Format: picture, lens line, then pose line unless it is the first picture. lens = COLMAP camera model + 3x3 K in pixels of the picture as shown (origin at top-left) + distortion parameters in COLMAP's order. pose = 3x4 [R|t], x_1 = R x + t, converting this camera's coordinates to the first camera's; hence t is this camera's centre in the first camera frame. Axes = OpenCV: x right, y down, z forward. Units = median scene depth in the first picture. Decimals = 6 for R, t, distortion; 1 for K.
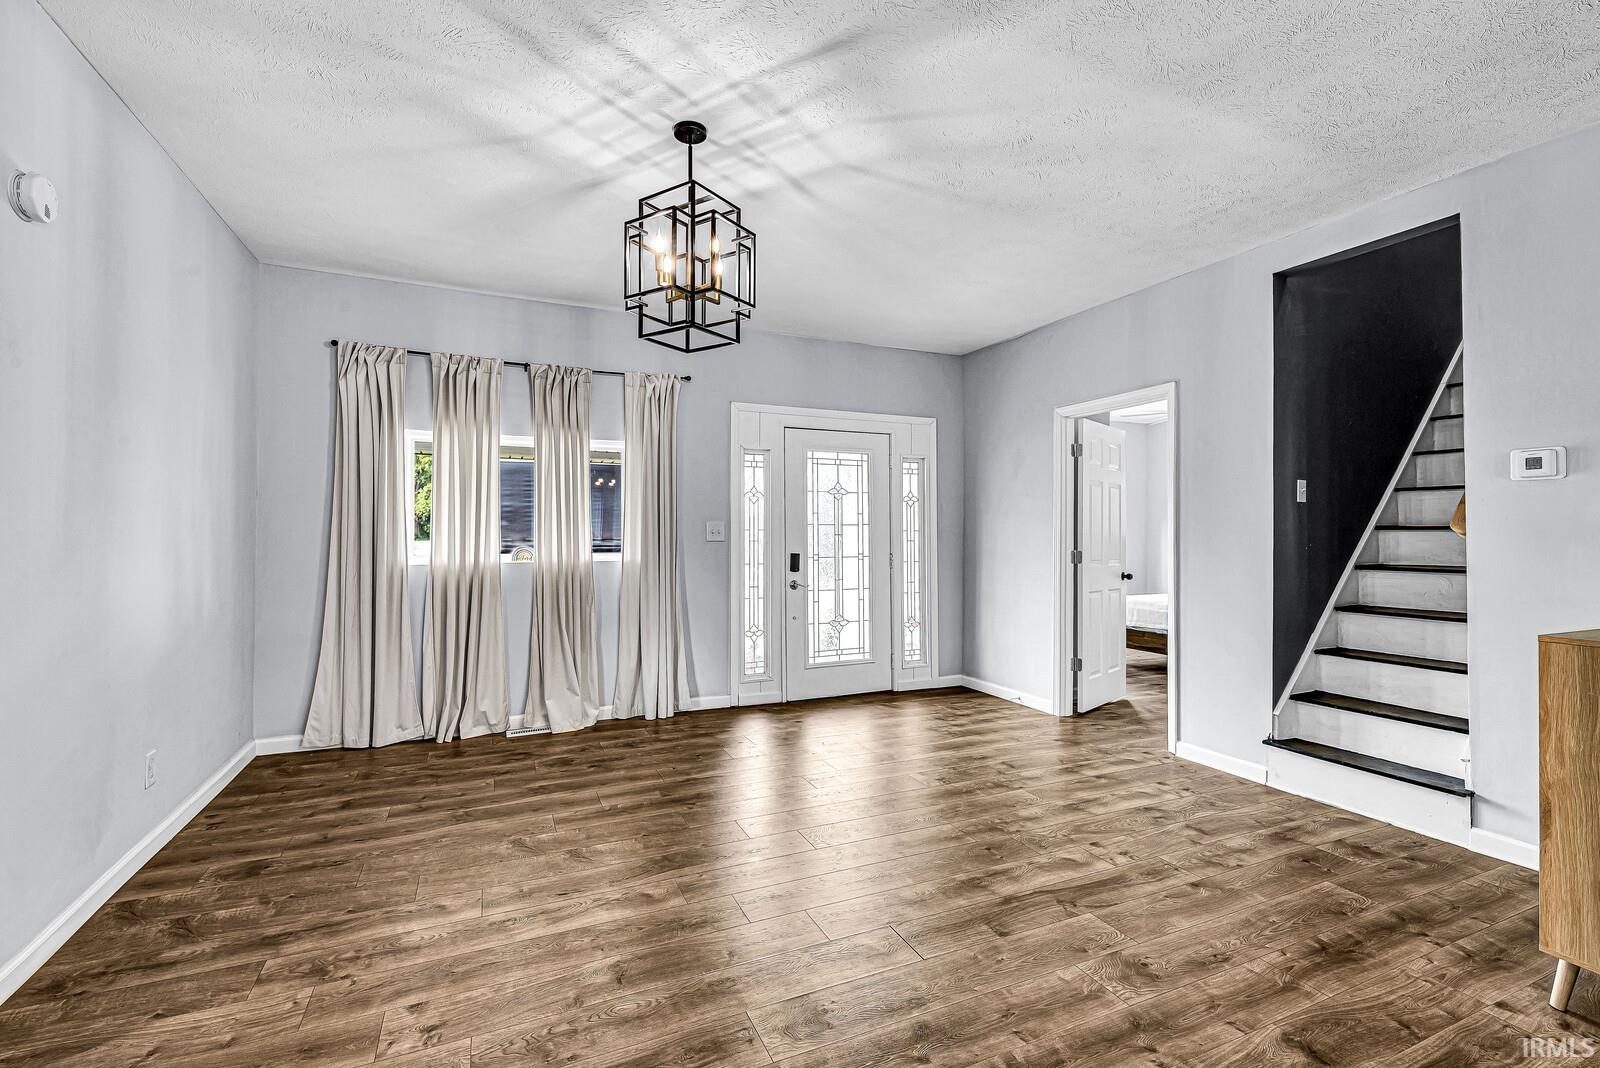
lens RADIAL K [[691.8, 0, 783.9], [0, 691.8, 529.2], [0, 0, 1]] dist [0.000167, -0.000194]
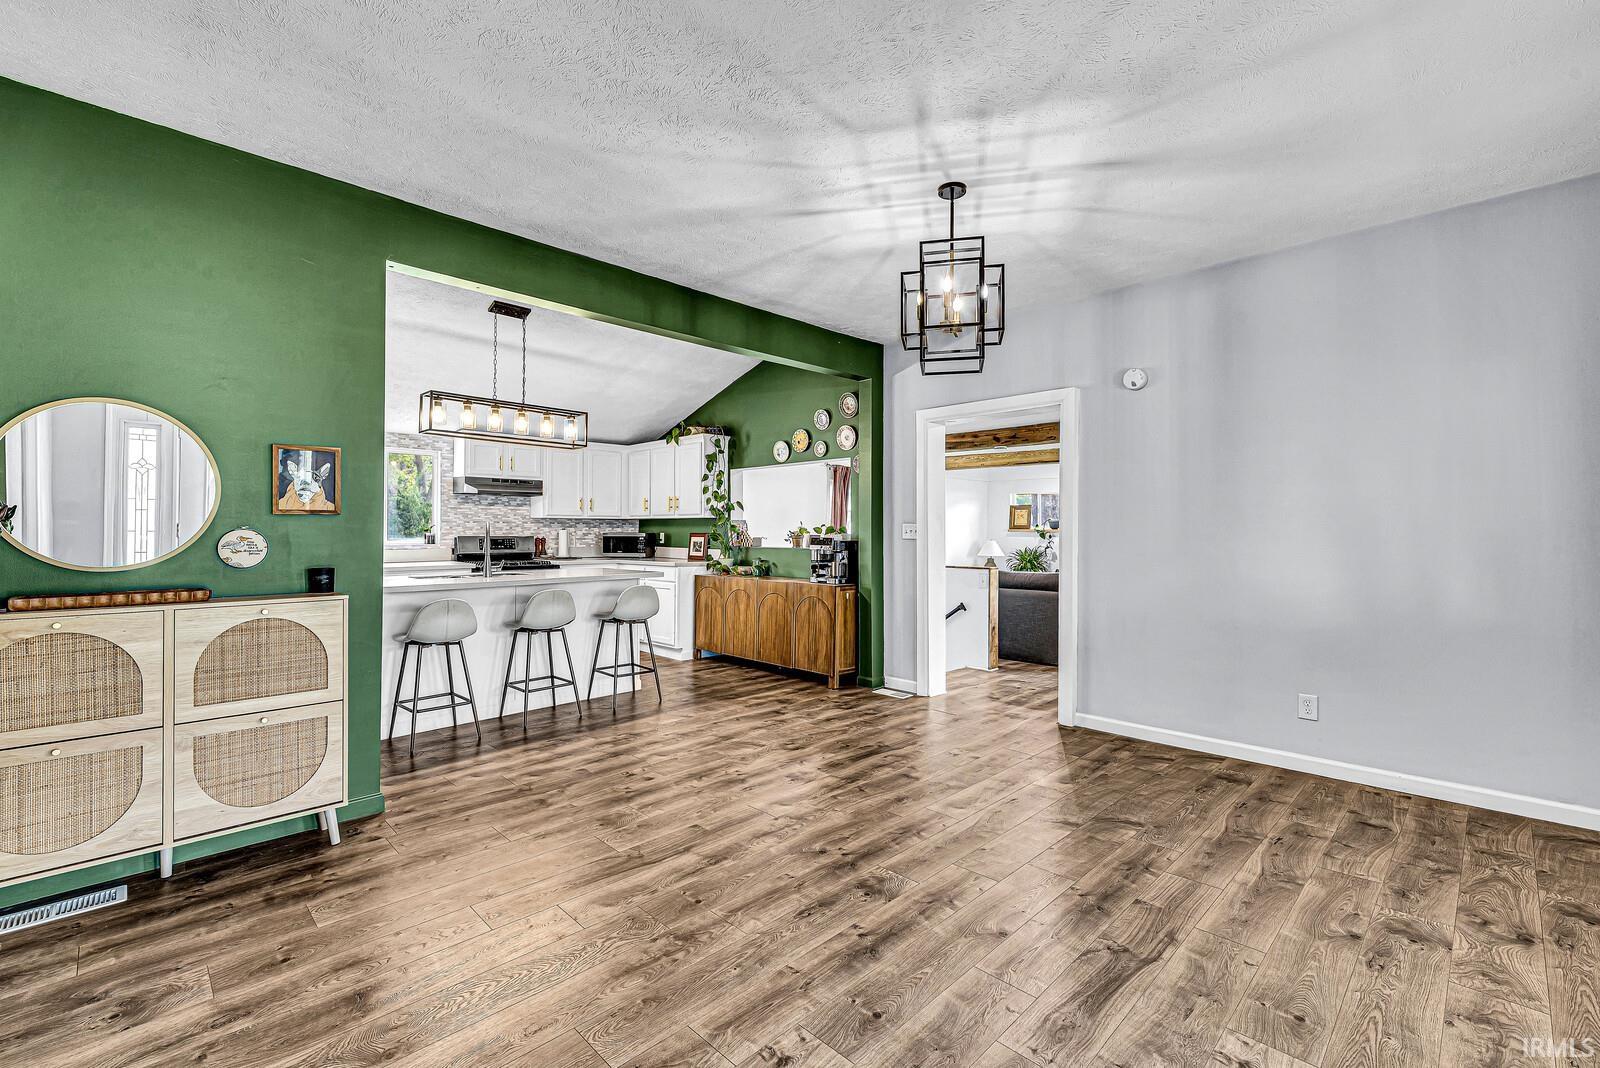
lens RADIAL K [[691.8, 0, 783.9], [0, 691.8, 529.2], [0, 0, 1]] dist [0.000167, -0.000194]
pose [[-0.936621, -0.007331, -0.350267, 0.518991], [-0.004948, 0.999958, -0.007696, 0.015107], [0.350308, -0.005475, -0.936618, 1.913389]]
